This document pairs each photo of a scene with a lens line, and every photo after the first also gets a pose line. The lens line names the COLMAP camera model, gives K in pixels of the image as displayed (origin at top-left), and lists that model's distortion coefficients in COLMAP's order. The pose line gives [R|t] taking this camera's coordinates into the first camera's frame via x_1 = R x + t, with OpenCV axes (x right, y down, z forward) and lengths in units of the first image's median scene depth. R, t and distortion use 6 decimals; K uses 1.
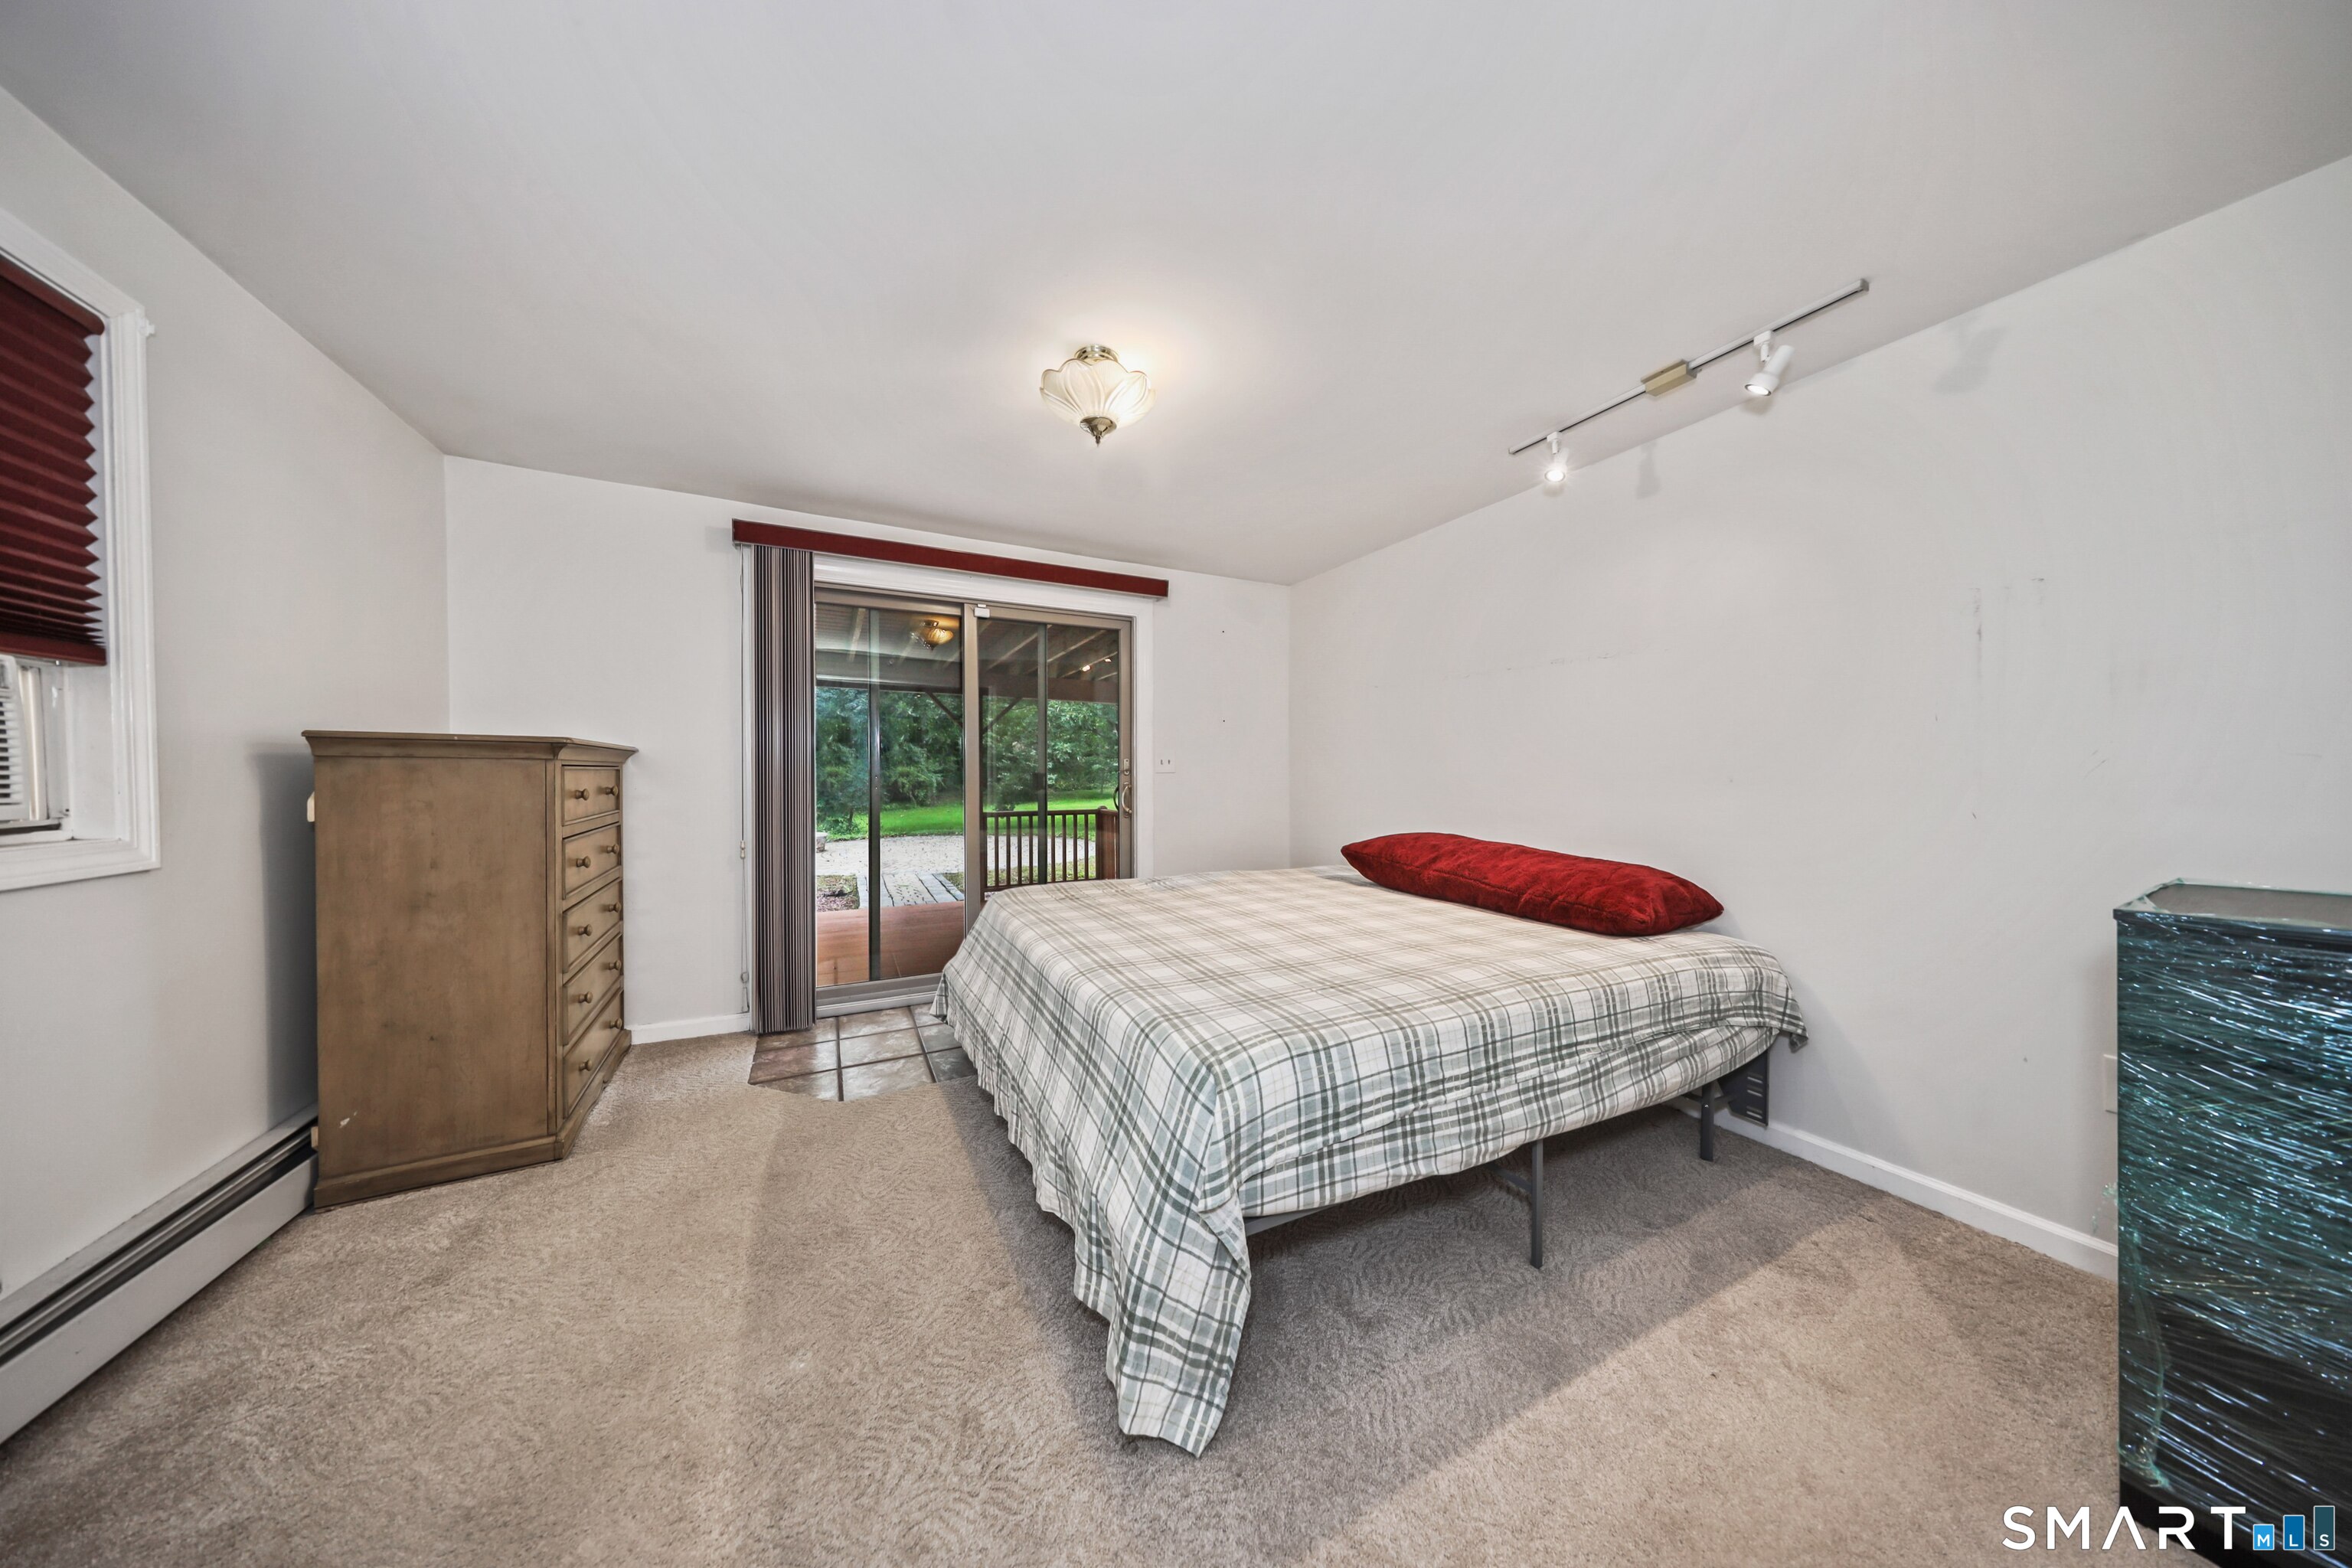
lens RADIAL K [[706.9, 0, 1172.2], [0, 706.9, 786.5], [0, 0, 1]] dist [-0.003512, 0.000073]
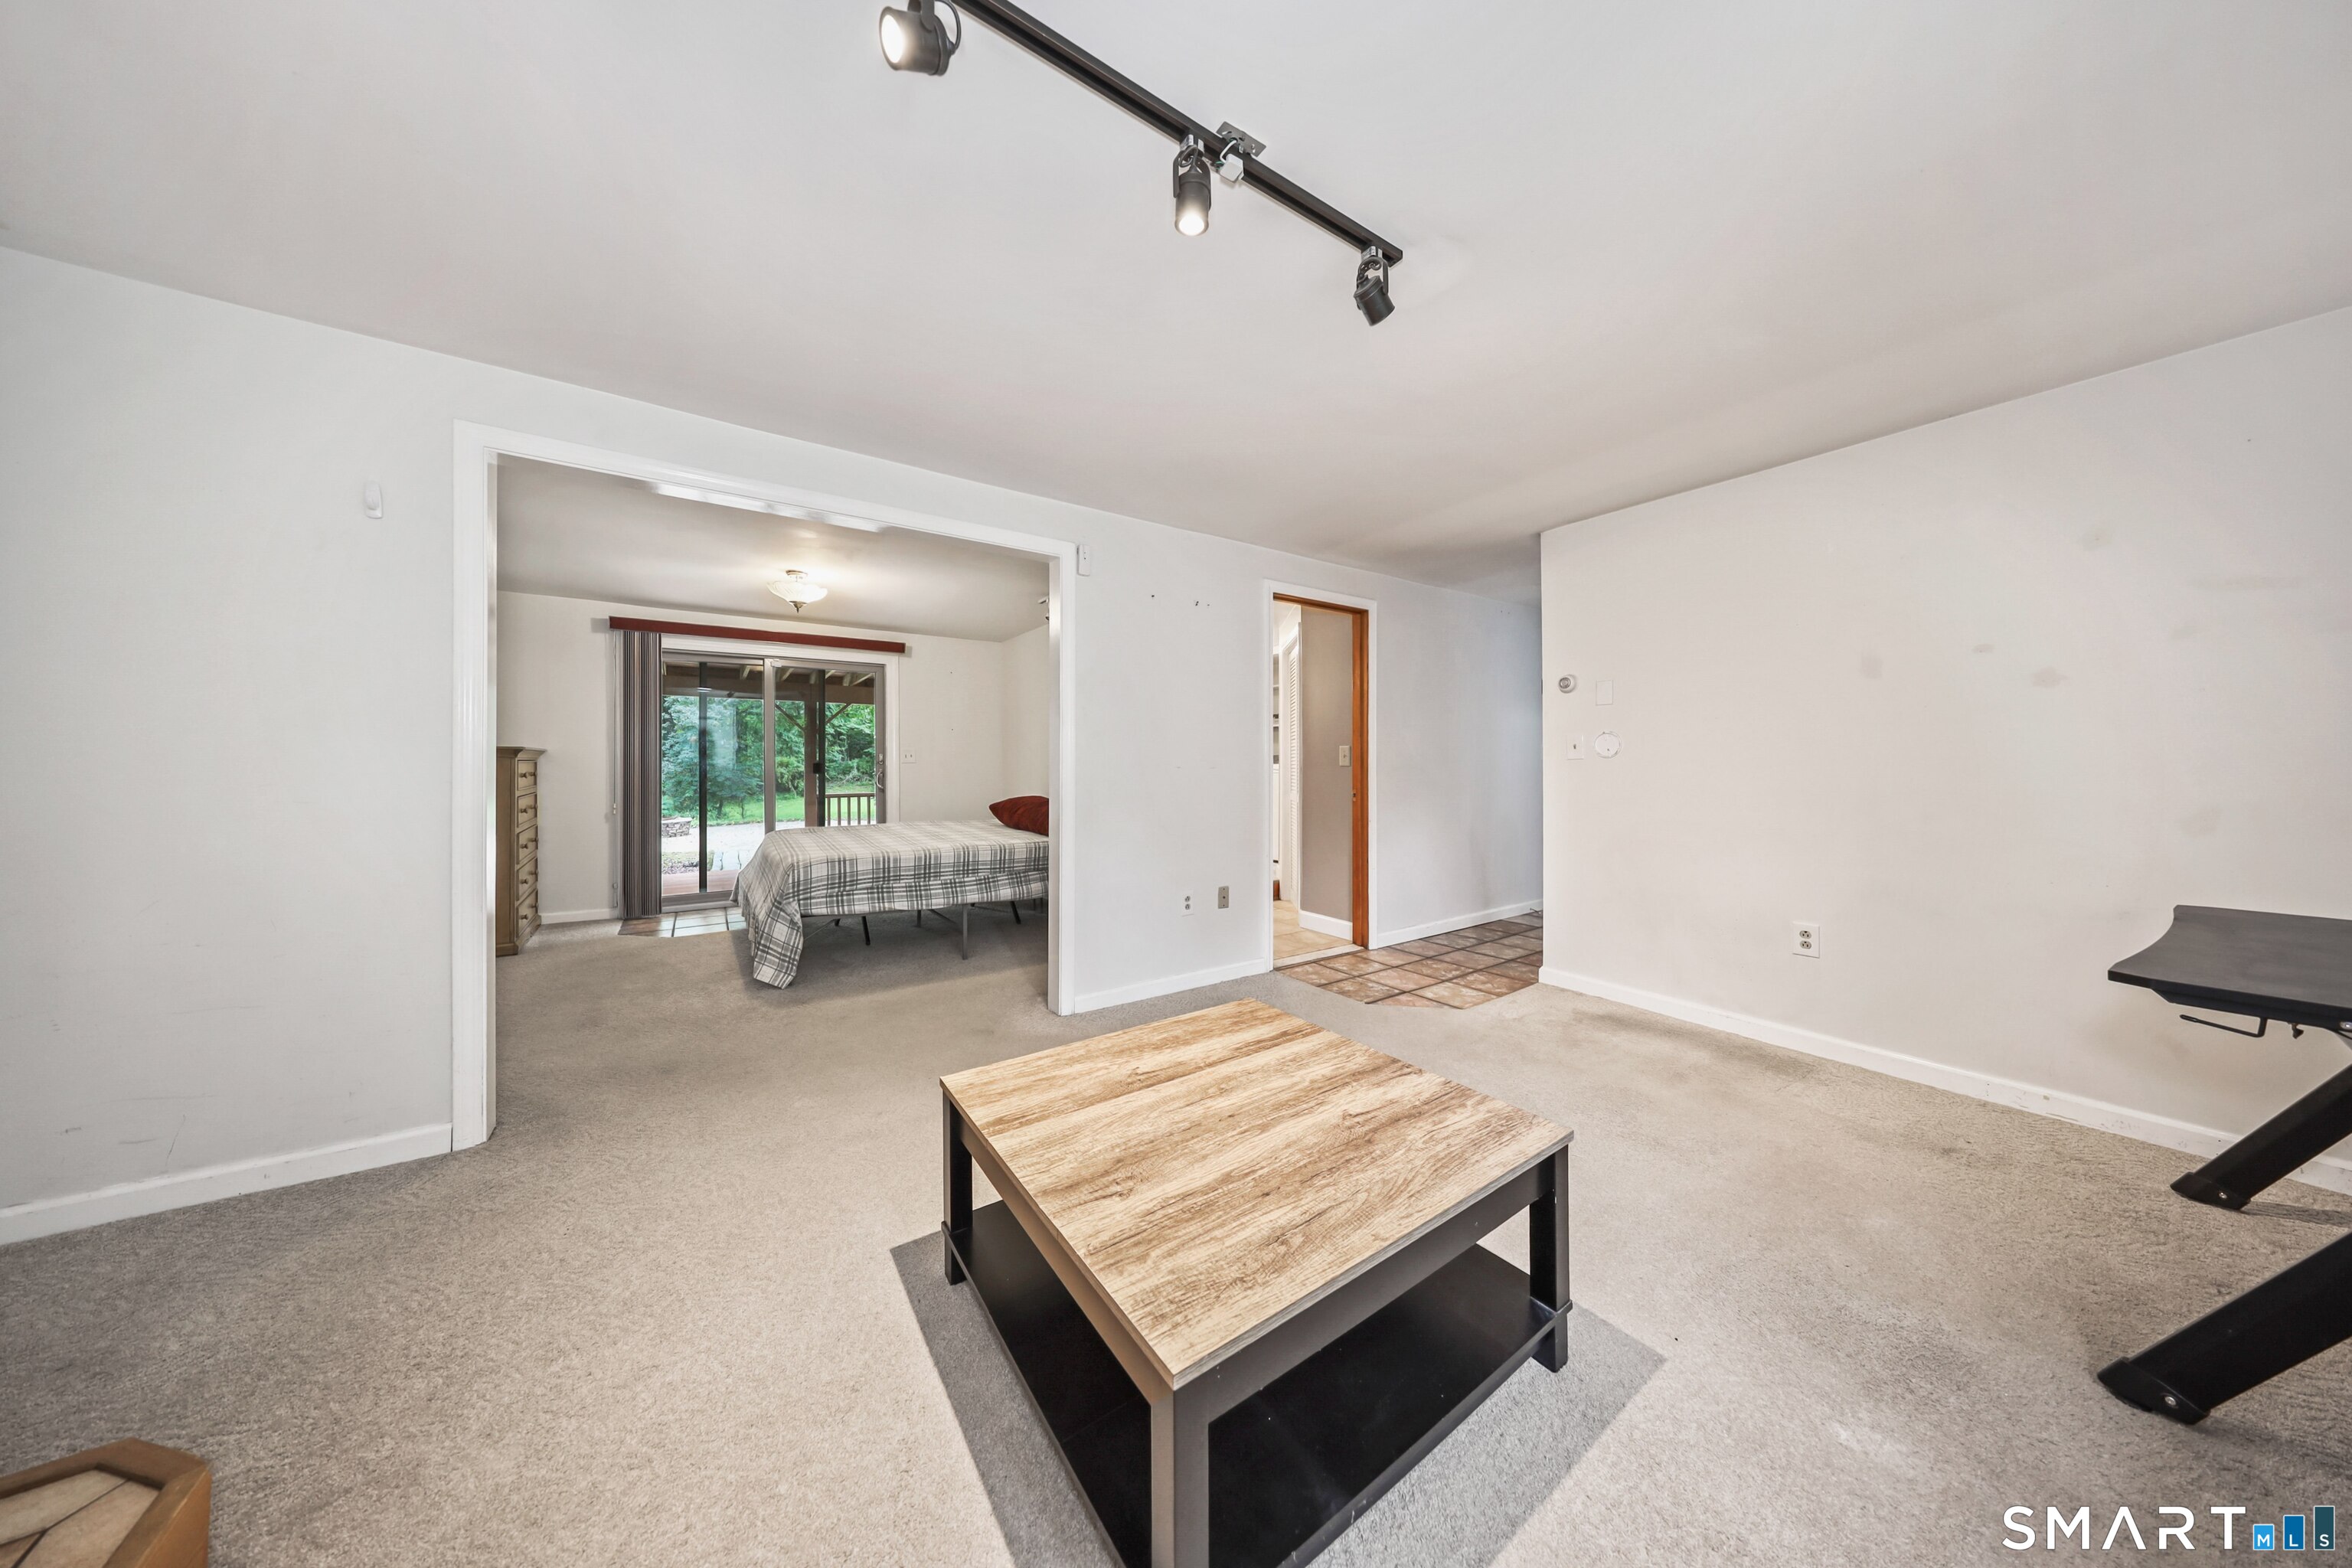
lens RADIAL K [[706.9, 0, 1180.5], [0, 706.9, 763.9], [0, 0, 1]] dist [-0.003512, 0.000073]
pose [[0.990519, -0.003897, 0.137323, 0.524266], [0.006158, 0.999852, -0.016042, 0.017176], [-0.137240, 0.016736, 0.990396, -0.896933]]
